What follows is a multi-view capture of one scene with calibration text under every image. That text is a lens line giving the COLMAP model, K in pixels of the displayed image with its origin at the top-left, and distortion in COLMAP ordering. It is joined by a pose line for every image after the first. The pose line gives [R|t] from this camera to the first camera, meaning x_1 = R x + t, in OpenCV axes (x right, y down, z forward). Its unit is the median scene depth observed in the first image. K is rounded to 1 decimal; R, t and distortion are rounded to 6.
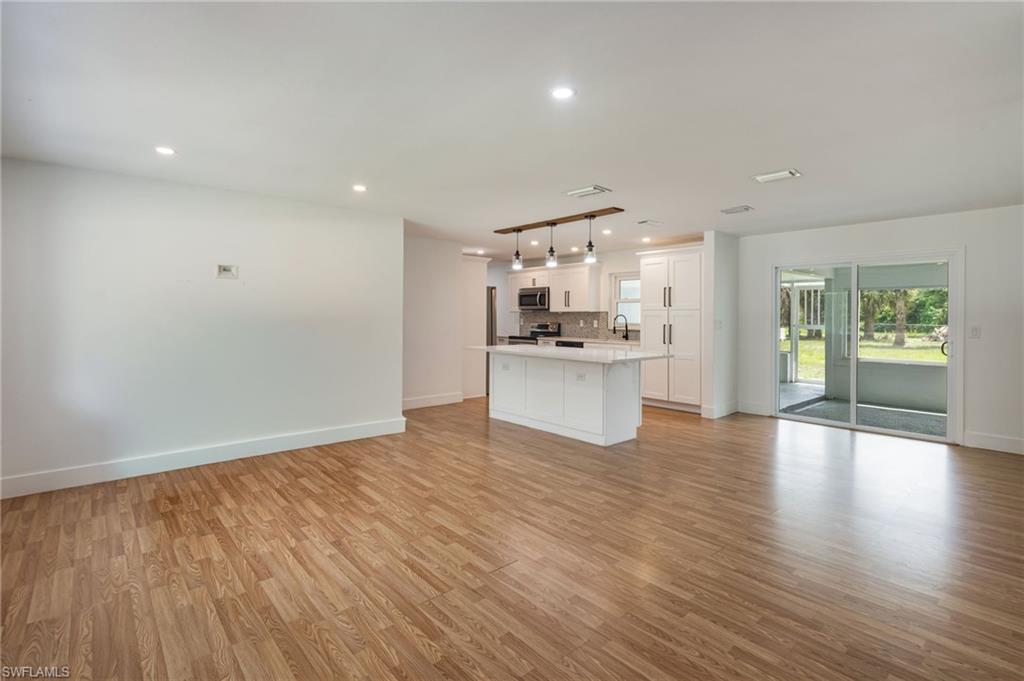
lens RADIAL K [[475.2, 0, 512.3], [0, 475.2, 322.9], [0, 0, 1]] dist [-0.000452, -0.009626]
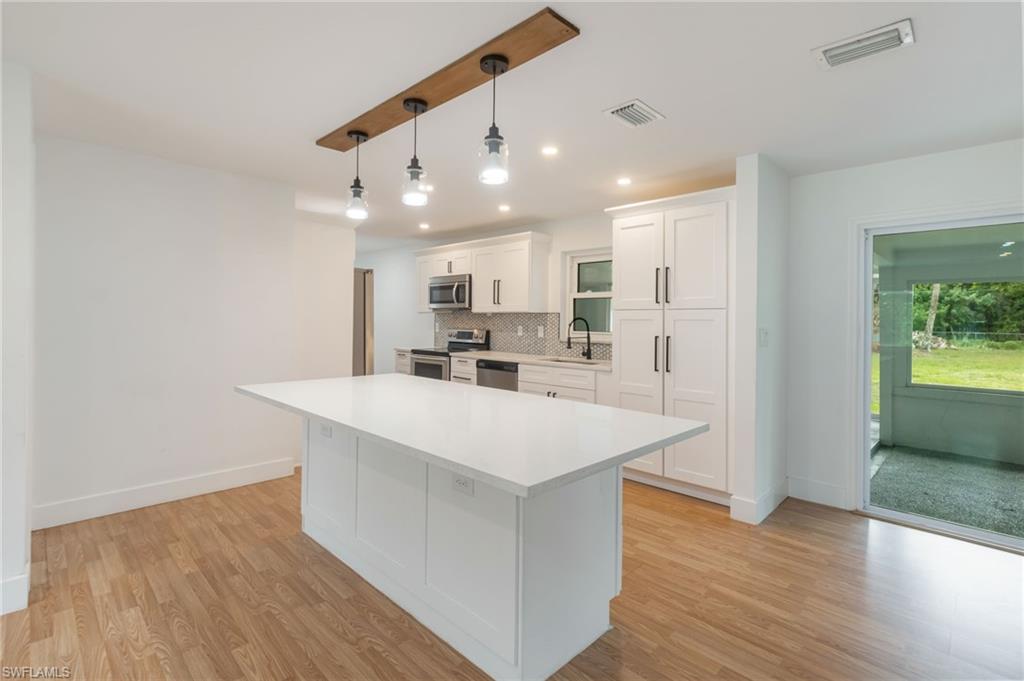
lens RADIAL K [[475.2, 0, 512.3], [0, 475.2, 322.9], [0, 0, 1]] dist [-0.000452, -0.009626]
pose [[0.997410, 0.005471, 0.071716, 0.091359], [-0.005048, 0.999969, -0.006086, -0.005834], [-0.071747, 0.005708, 0.997406, 0.368799]]
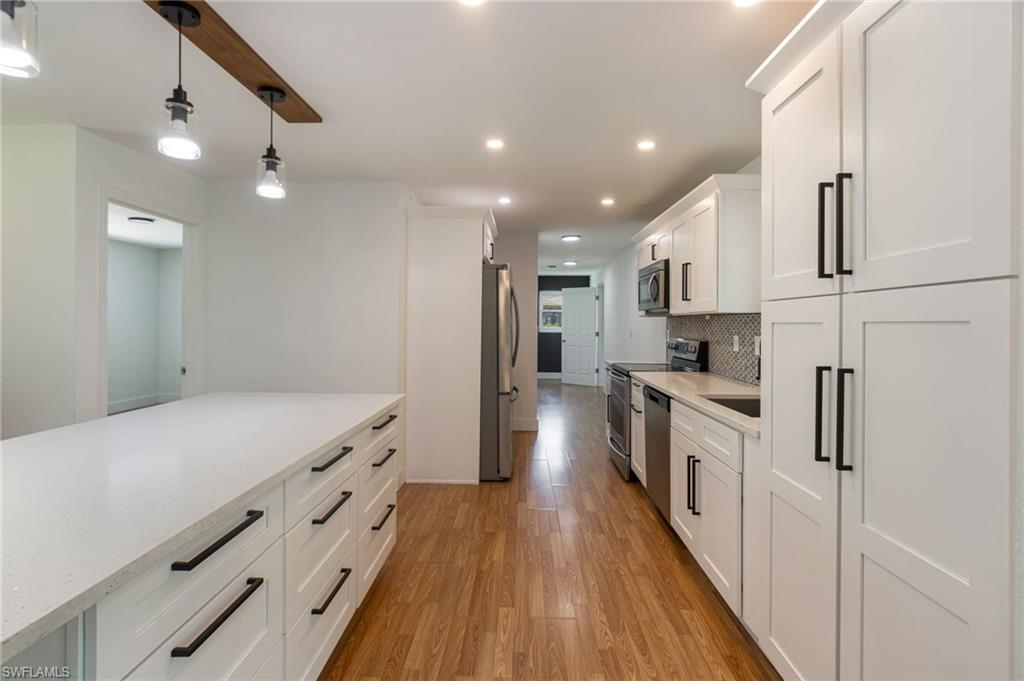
lens RADIAL K [[475.2, 0, 512.3], [0, 475.2, 322.9], [0, 0, 1]] dist [-0.000452, -0.009626]
pose [[0.733941, 0.001899, -0.679211, 0.283295], [-0.013969, 0.999827, -0.012300, -0.008429], [0.679070, 0.018516, 0.733840, 0.601486]]
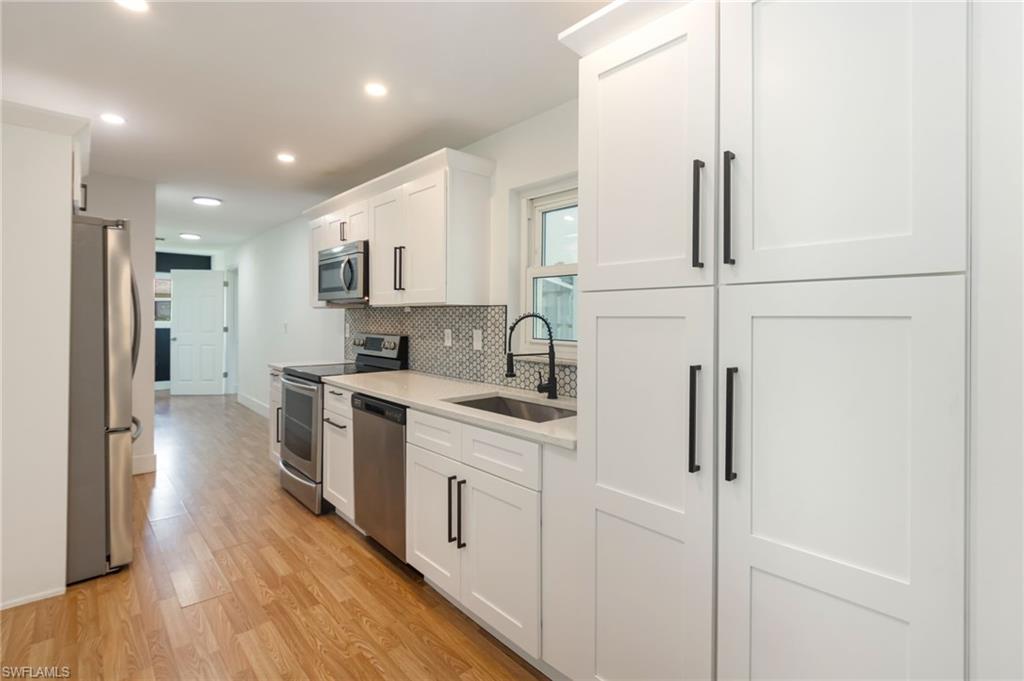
lens RADIAL K [[483.1, 0, 511.8], [0, 483.1, 318.2], [0, 0, 1]] dist [-0.000477, -0.000860]
pose [[0.999946, 0.004176, 0.009479, 0.196119], [-0.004046, 0.999898, -0.013672, -0.009254], [-0.009535, 0.013633, 0.999862, 0.643645]]
